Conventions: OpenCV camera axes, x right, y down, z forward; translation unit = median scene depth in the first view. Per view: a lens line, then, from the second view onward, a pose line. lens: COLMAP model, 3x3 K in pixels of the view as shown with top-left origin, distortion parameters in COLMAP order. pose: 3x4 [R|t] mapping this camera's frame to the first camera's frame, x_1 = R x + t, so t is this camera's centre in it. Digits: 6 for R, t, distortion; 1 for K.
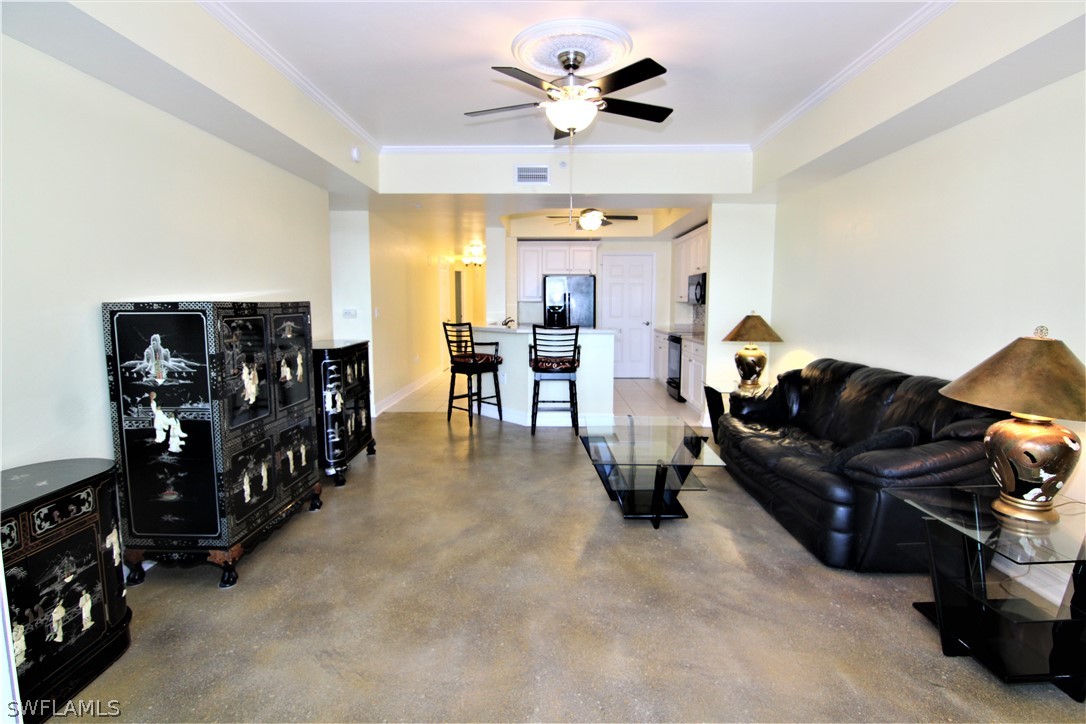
lens RADIAL K [[551.6, 0, 544.9], [0, 551.6, 359.1], [0, 0, 1]] dist [0.001319, -0.018965]
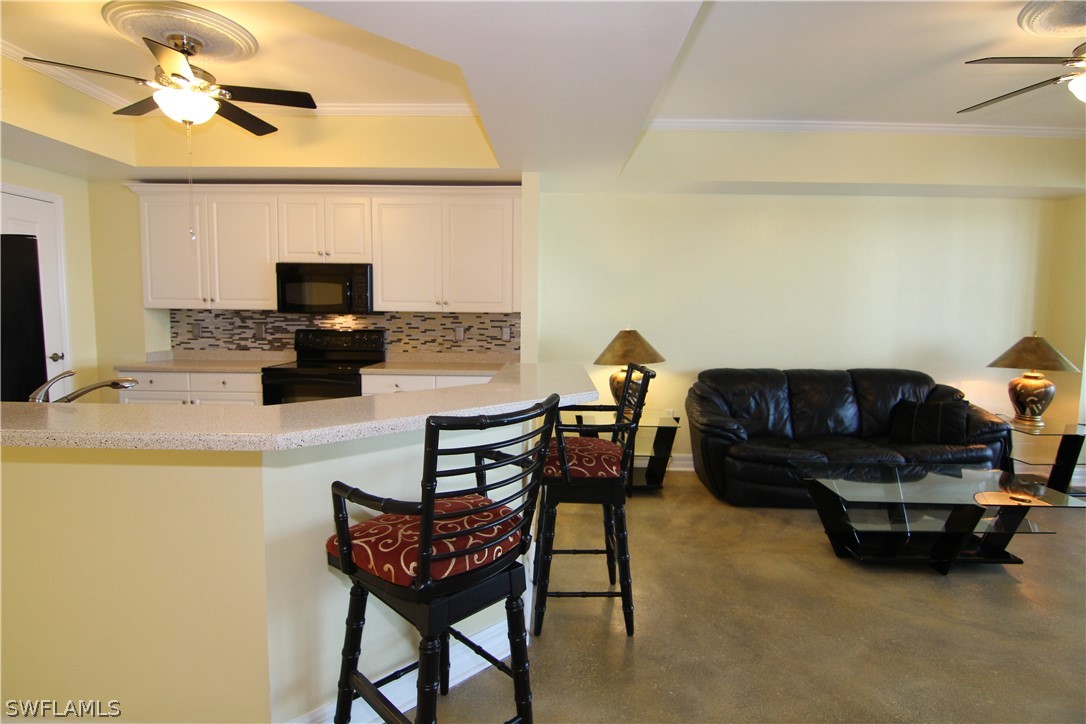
lens RADIAL K [[551.6, 0, 544.9], [0, 551.6, 359.1], [0, 0, 1]] dist [0.001319, -0.018965]
pose [[0.004624, -0.087111, 0.996188, -0.257202], [0.087875, 0.992380, 0.086370, -0.068952], [-0.996121, 0.087141, 0.012244, 0.635825]]
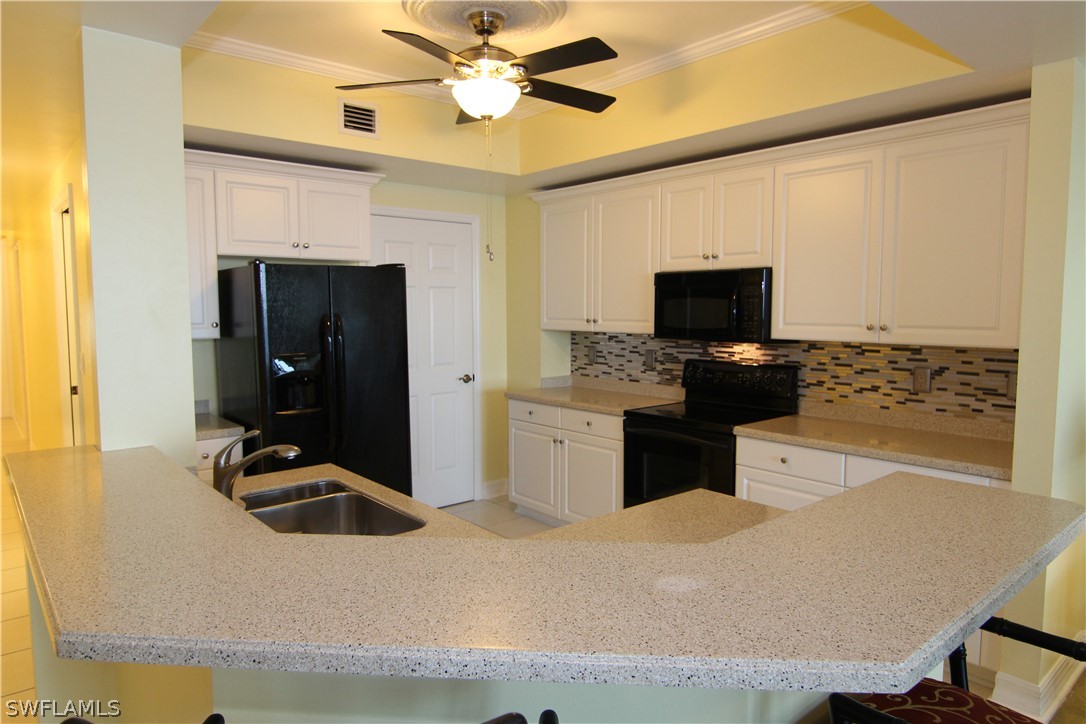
lens RADIAL K [[683.1, 0, 543.0], [0, 683.1, 362.0], [0, 0, 1]] dist [-0.006746, -0.003202]
pose [[0.752391, -0.056394, 0.656298, -0.129199], [0.068049, 0.997652, 0.007713, -0.080980], [-0.655192, 0.038857, 0.754462, 0.577137]]
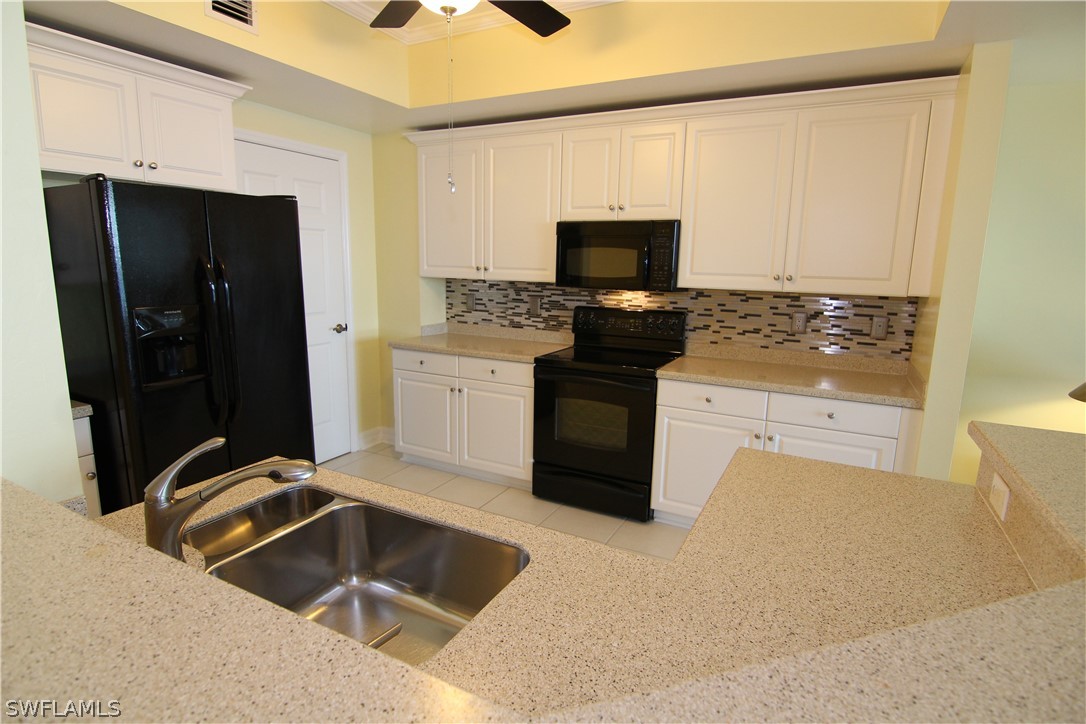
lens RADIAL K [[551.6, 0, 544.9], [0, 551.6, 359.1], [0, 0, 1]] dist [0.001319, -0.018965]
pose [[0.449875, -0.148763, 0.880614, -0.119260], [0.069550, 0.988871, 0.131520, -0.089223], [-0.890379, 0.002079, 0.455215, 0.705214]]
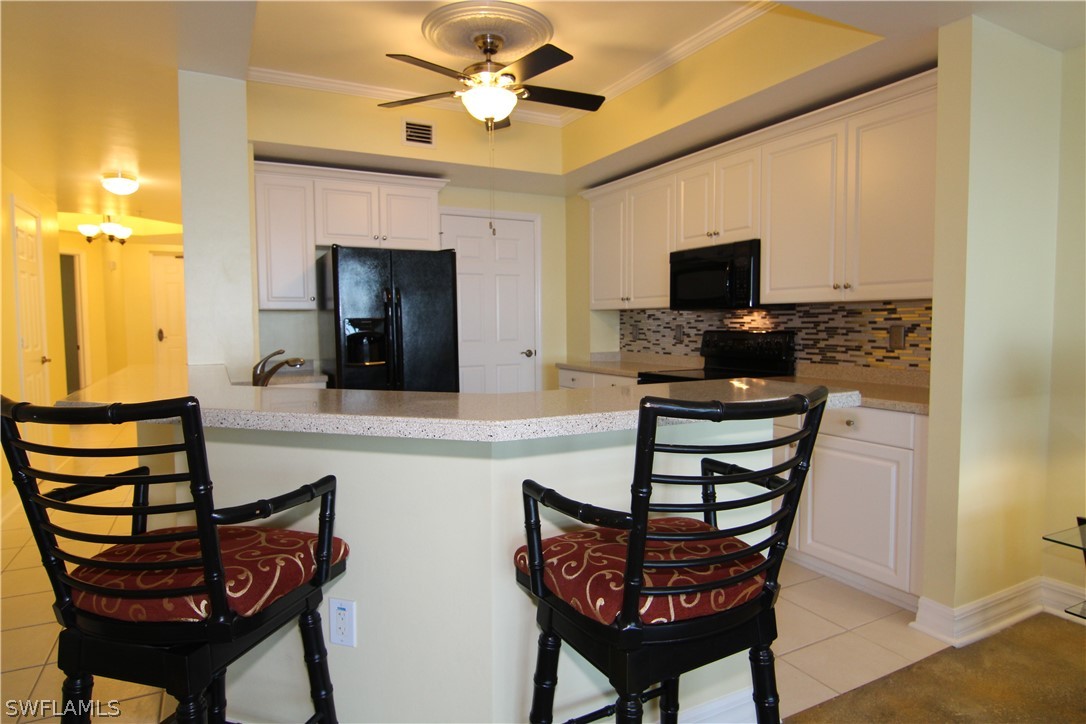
lens RADIAL K [[632.2, 0, 543.0], [0, 632.2, 362.0], [0, 0, 1]] dist [-0.003385, -0.000225]
pose [[0.881824, -0.036723, 0.470146, -0.082986], [0.054454, 0.998224, -0.024164, -0.042963], [-0.468424, 0.046910, 0.882258, 0.498254]]
